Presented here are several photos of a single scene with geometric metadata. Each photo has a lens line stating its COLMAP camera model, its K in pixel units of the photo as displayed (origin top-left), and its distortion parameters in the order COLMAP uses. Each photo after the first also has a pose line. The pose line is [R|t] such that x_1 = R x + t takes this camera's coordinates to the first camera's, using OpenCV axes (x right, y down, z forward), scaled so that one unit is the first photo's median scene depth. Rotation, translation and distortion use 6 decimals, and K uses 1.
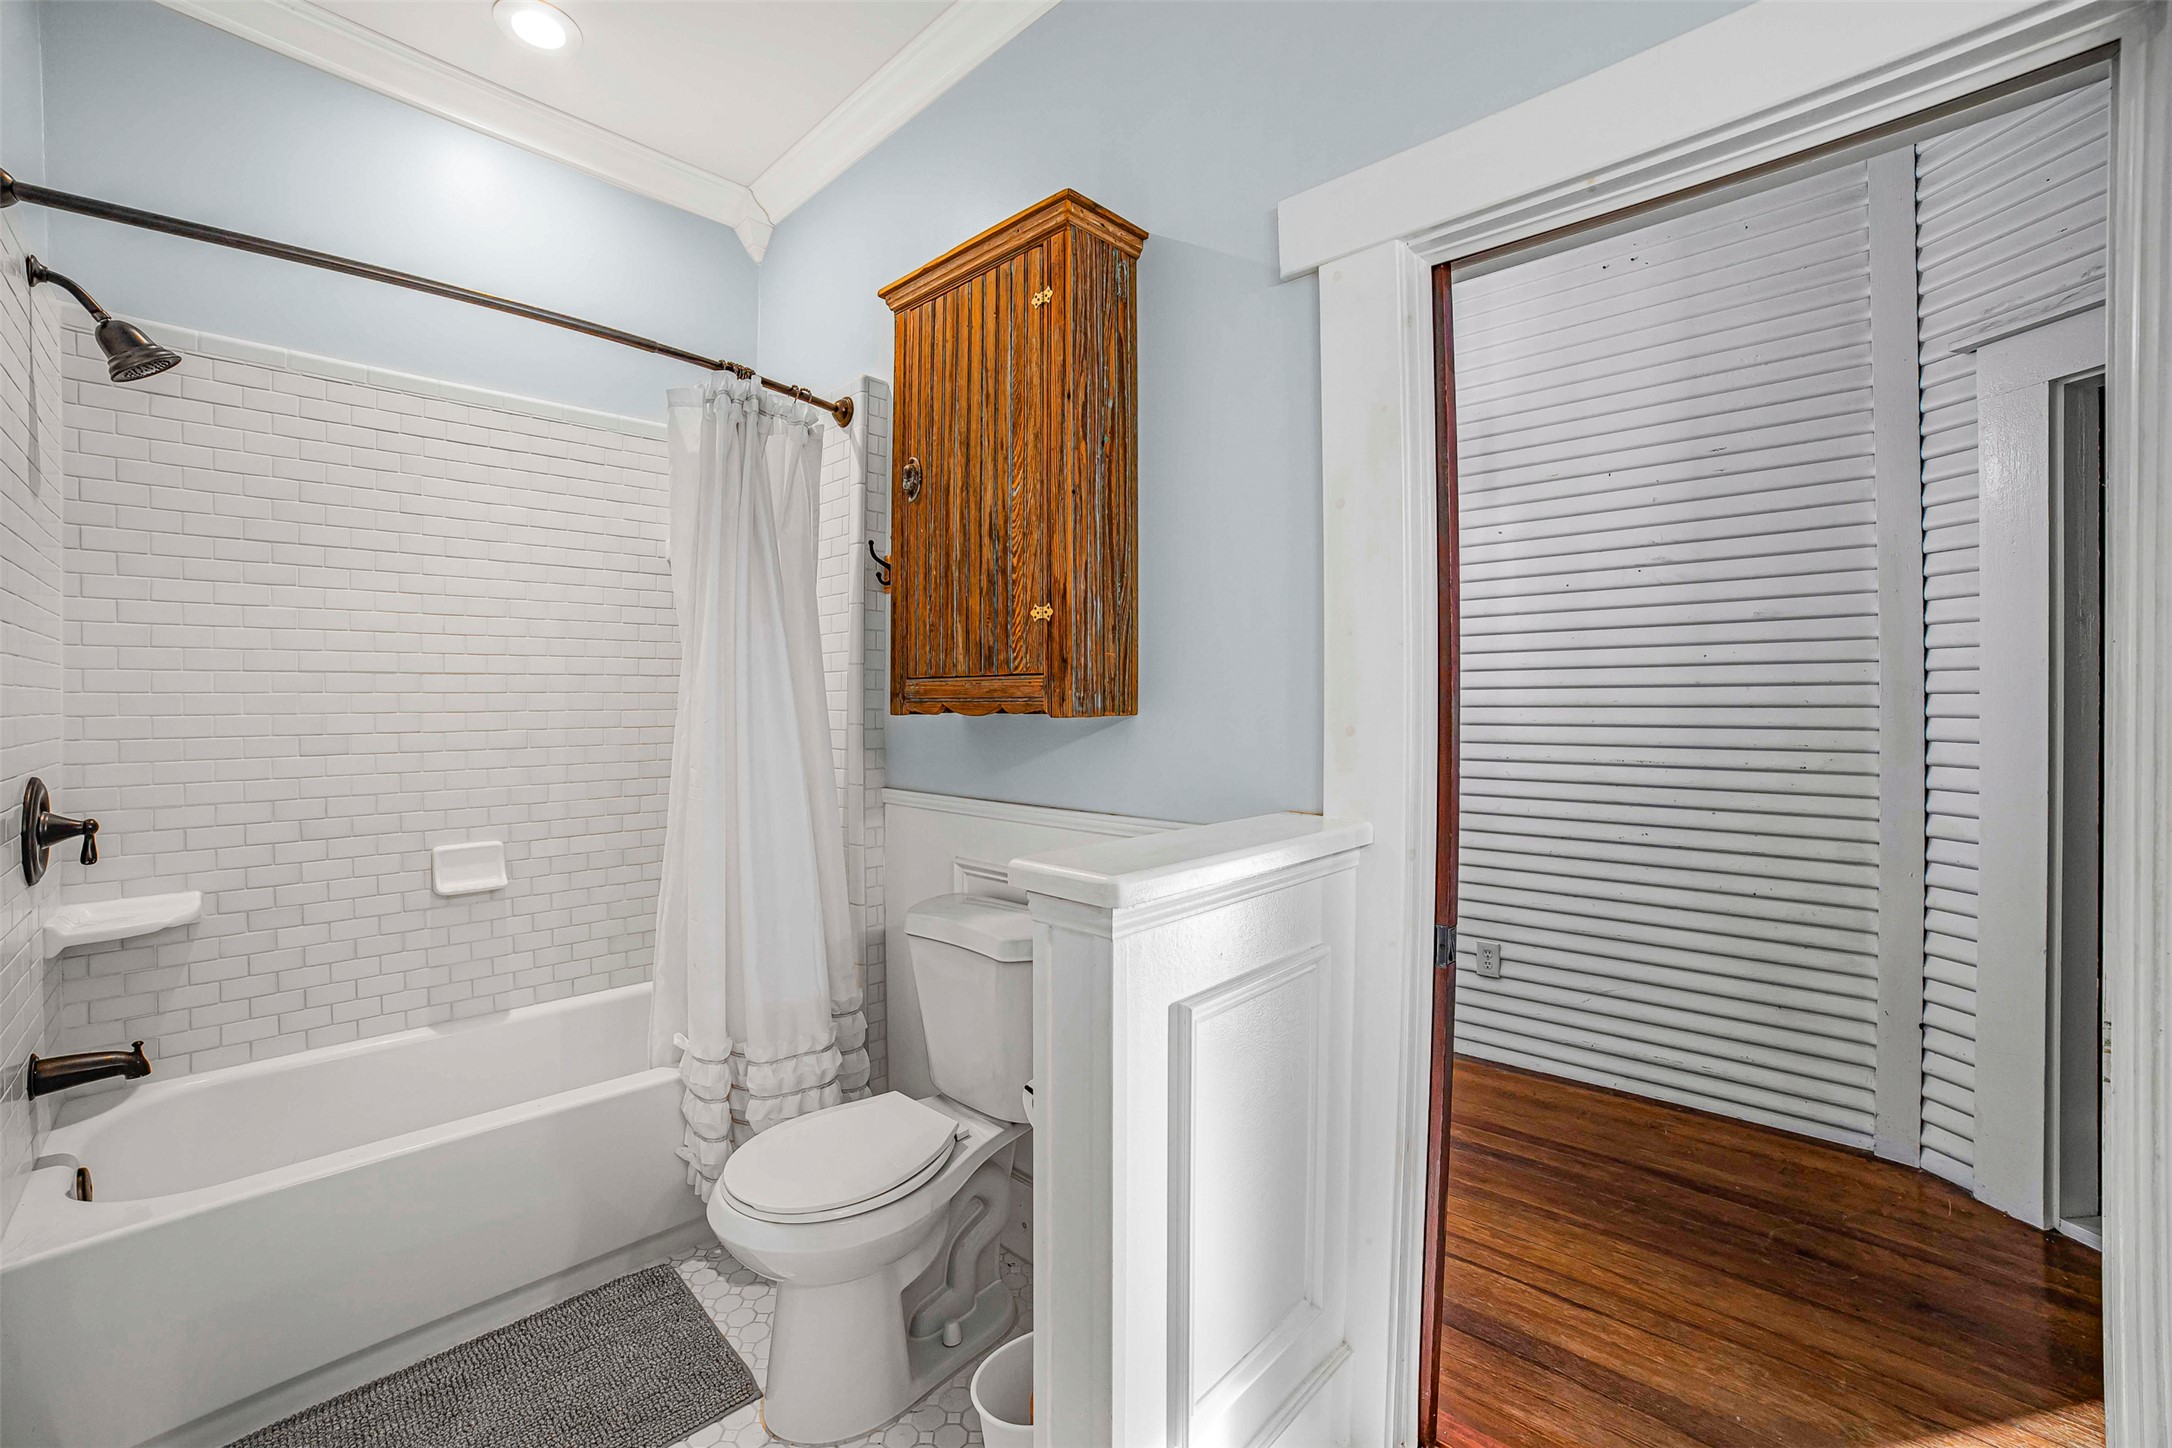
lens RADIAL K [[904.2, 0, 1091.1], [0, 904.2, 712.1], [0, 0, 1]] dist [0.001738, 0.000539]
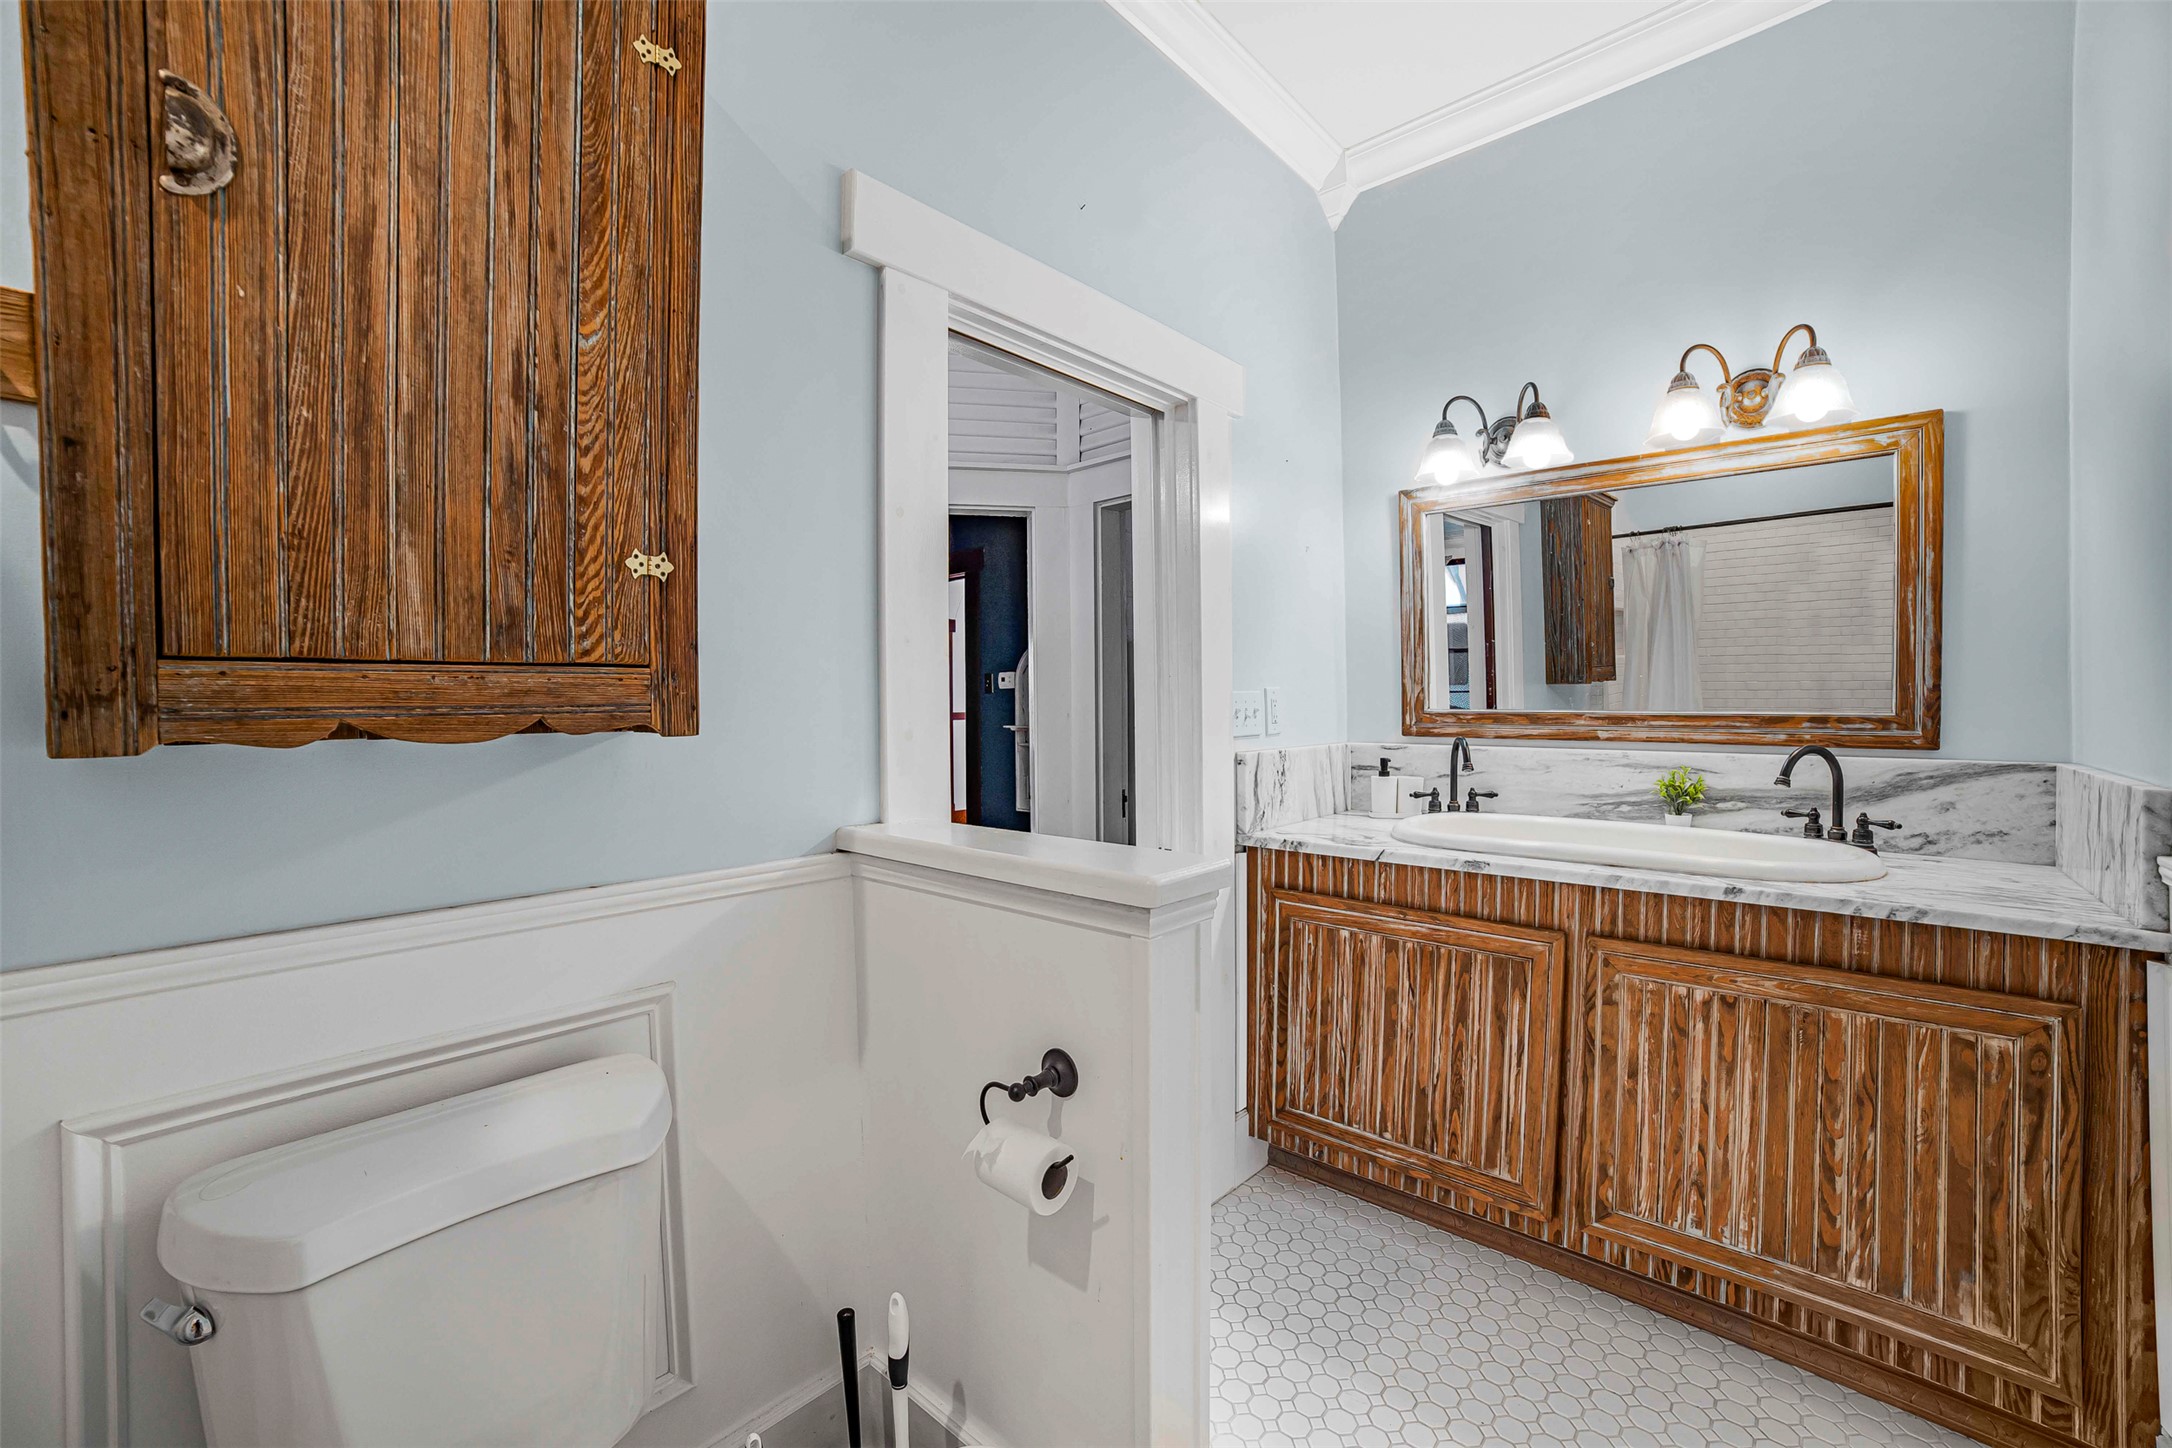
lens RADIAL K [[904.2, 0, 1089.8], [0, 904.2, 711.1], [0, 0, 1]] dist [0.001738, 0.000539]
pose [[0.001957, -0.014249, 0.999897, -0.642556], [0.017985, 0.999737, 0.014212, -0.014561], [-0.999836, 0.017955, 0.002212, 0.677156]]
